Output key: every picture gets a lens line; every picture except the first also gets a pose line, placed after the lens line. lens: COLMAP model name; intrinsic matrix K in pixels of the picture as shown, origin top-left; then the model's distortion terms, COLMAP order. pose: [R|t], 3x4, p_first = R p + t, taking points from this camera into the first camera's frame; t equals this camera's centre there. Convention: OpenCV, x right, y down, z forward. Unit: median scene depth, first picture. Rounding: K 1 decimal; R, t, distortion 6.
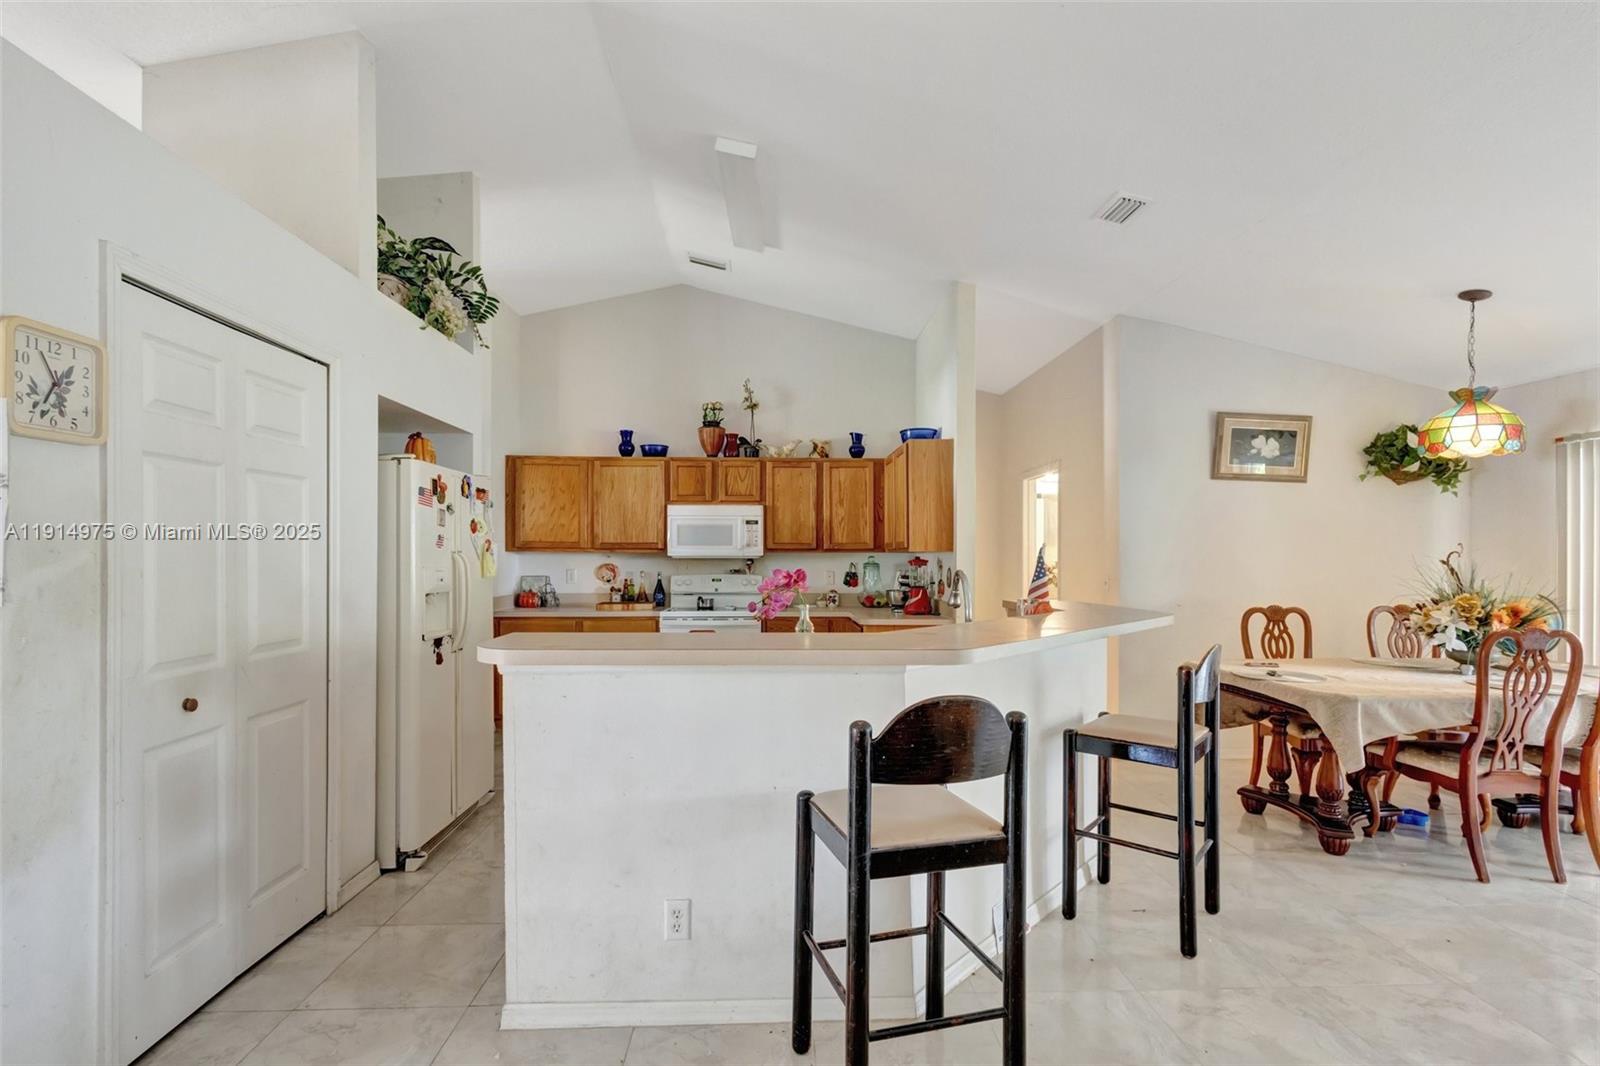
lens RADIAL K [[740.3, 0, 797.3], [0, 740.3, 558.5], [0, 0, 1]] dist [0.015436, -0.008171]
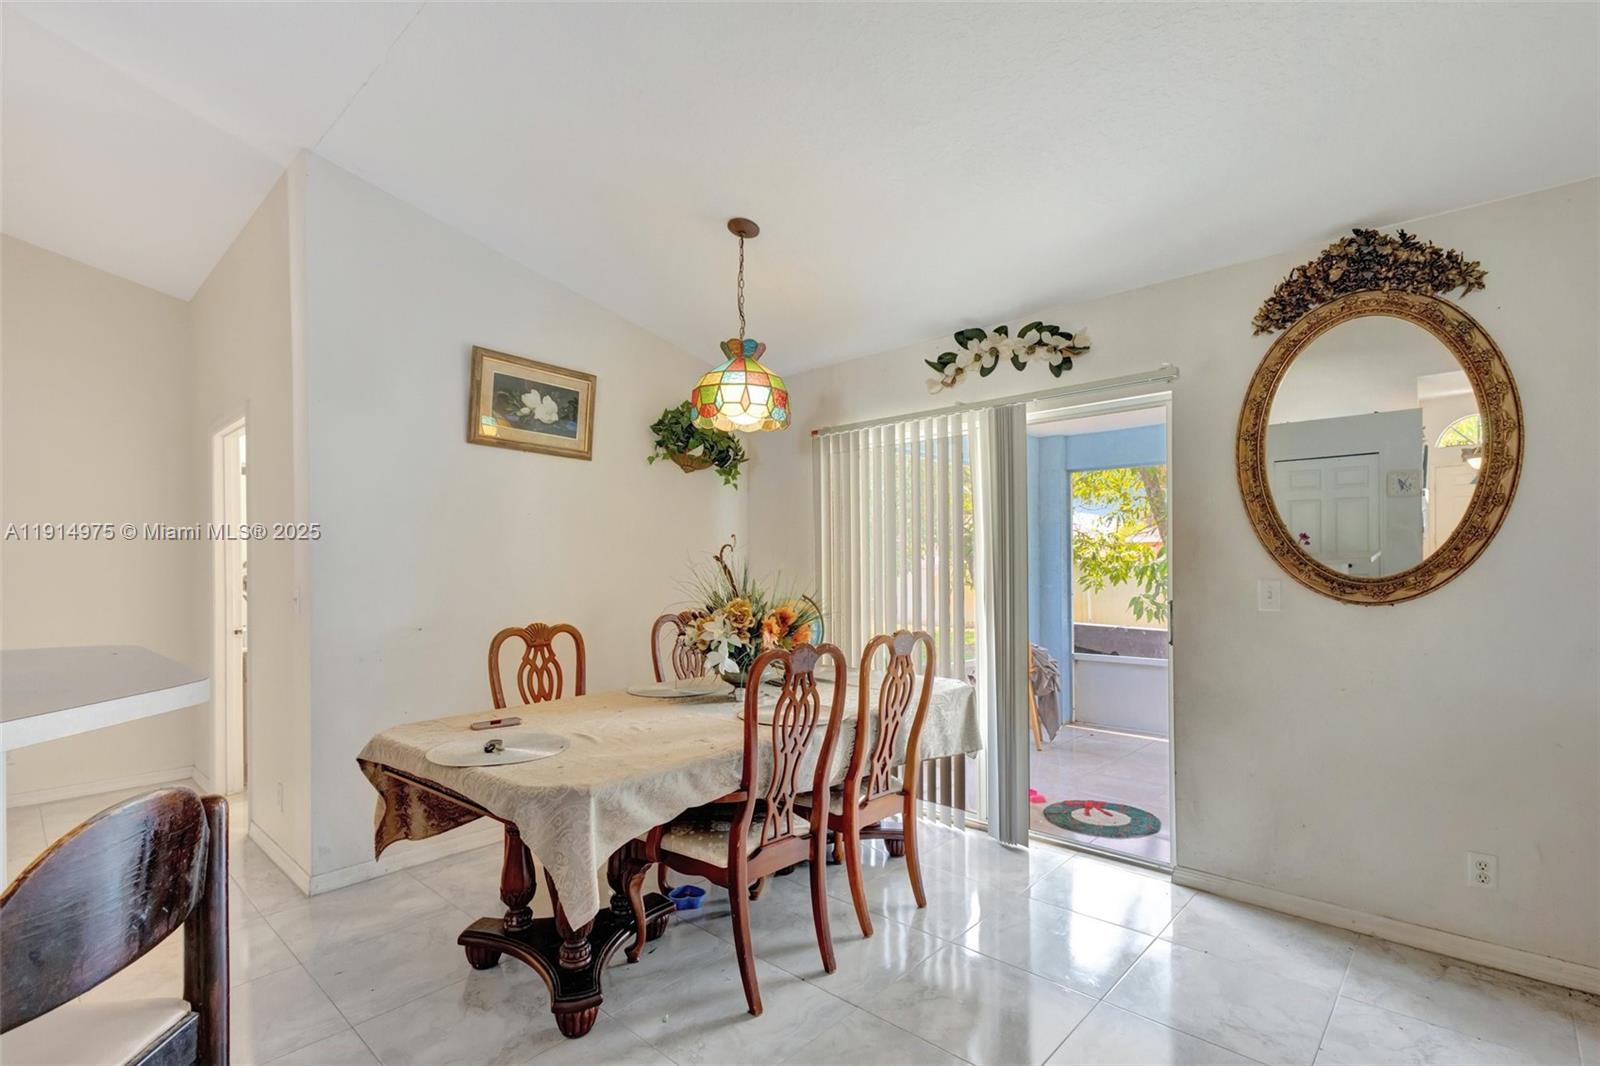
lens RADIAL K [[744.6, 0, 800.0], [0, 744.6, 533.0], [0, 0, 1]] dist [0.000018, -0.000400]
pose [[0.705703, 0.019255, 0.708246, 0.290482], [0.012723, 0.999125, -0.039840, 0.008223], [-0.708394, 0.037126, 0.704840, 0.300299]]
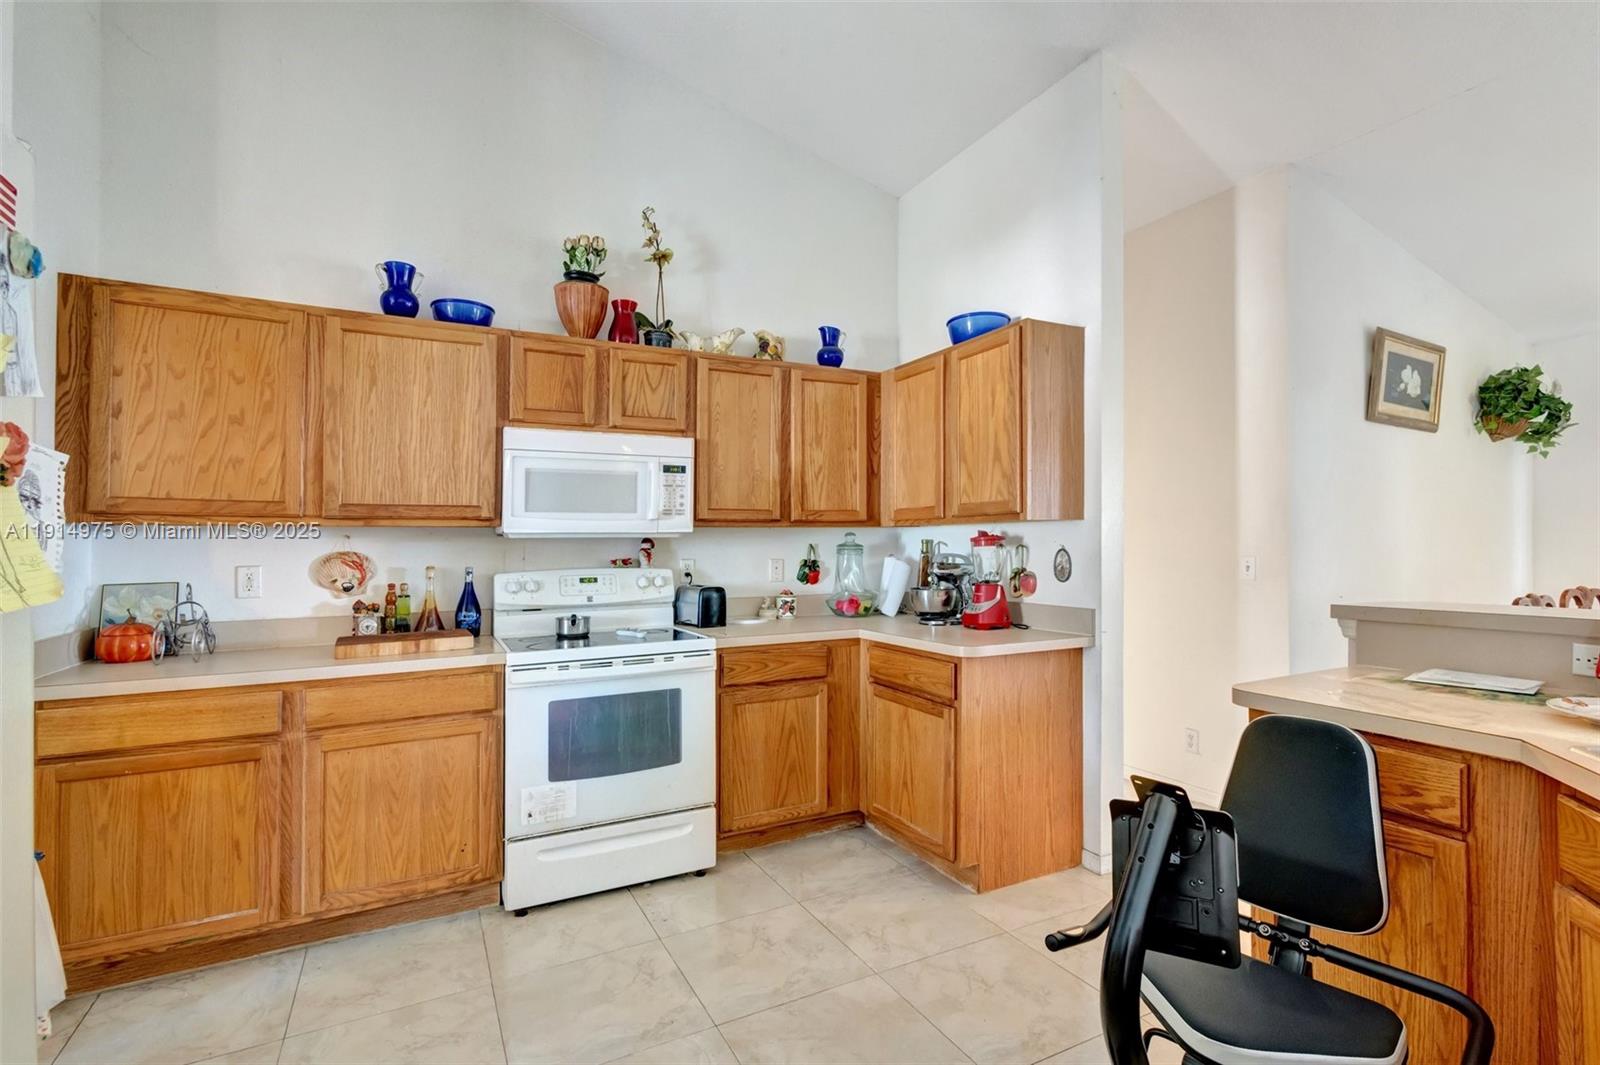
lens RADIAL K [[744.6, 0, 800.0], [0, 744.6, 532.5], [0, 0, 1]] dist [0.000018, -0.000400]
pose [[0.904691, -0.004146, 0.426048, -0.252279], [0.011029, 0.999845, -0.013690, 0.005642], [-0.425926, 0.017084, 0.904597, 0.588493]]
